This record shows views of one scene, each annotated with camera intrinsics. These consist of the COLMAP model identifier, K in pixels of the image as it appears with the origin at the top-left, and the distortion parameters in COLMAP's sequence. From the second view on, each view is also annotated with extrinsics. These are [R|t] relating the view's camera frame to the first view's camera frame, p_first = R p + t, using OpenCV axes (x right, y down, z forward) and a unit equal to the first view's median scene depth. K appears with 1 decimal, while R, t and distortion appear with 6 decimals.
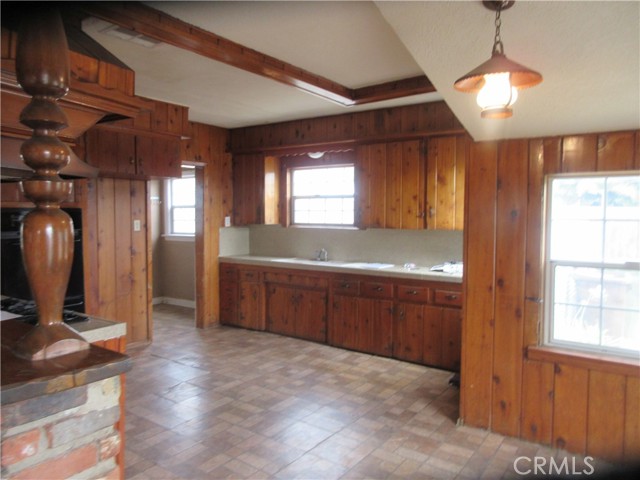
lens RADIAL K [[470.3, 0, 321.1], [0, 470.3, 237.5], [0, 0, 1]] dist [-0.008915, 0.001296]
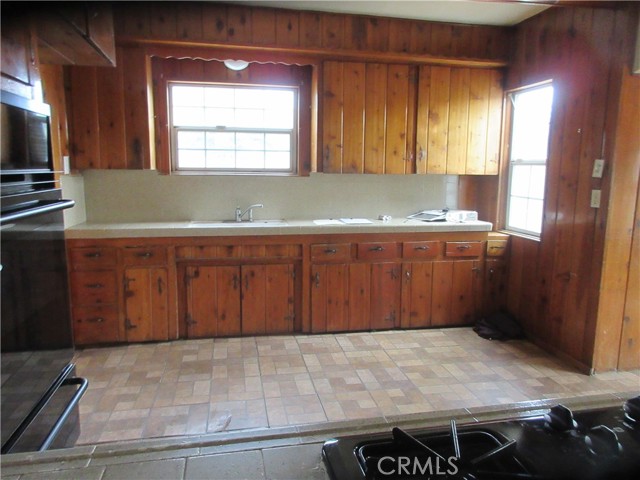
lens RADIAL K [[470.3, 0, 321.1], [0, 470.3, 237.5], [0, 0, 1]] dist [-0.008915, 0.001296]
pose [[0.688336, -0.099702, 0.718507, -0.479101], [0.028156, 0.993435, 0.110878, -0.001930], [-0.724845, -0.056091, 0.686625, 0.481988]]
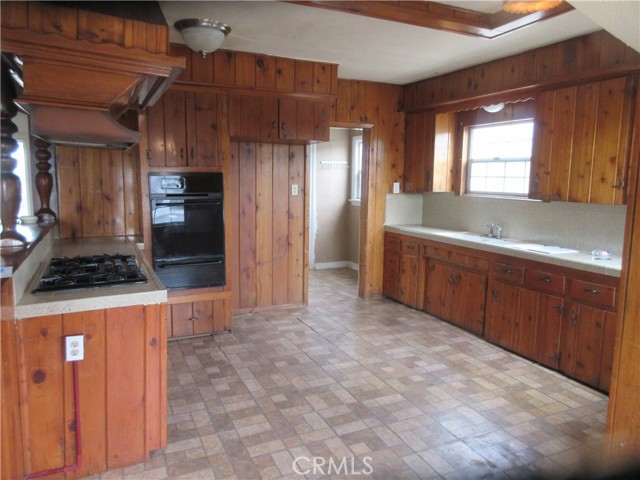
lens RADIAL K [[470.3, 0, 321.1], [0, 470.3, 237.5], [0, 0, 1]] dist [-0.008915, 0.001296]
pose [[0.868843, 0.072291, -0.489781, 0.159318], [-0.035369, 0.995818, 0.084239, -0.010949], [0.493823, -0.055867, 0.867766, 0.143086]]
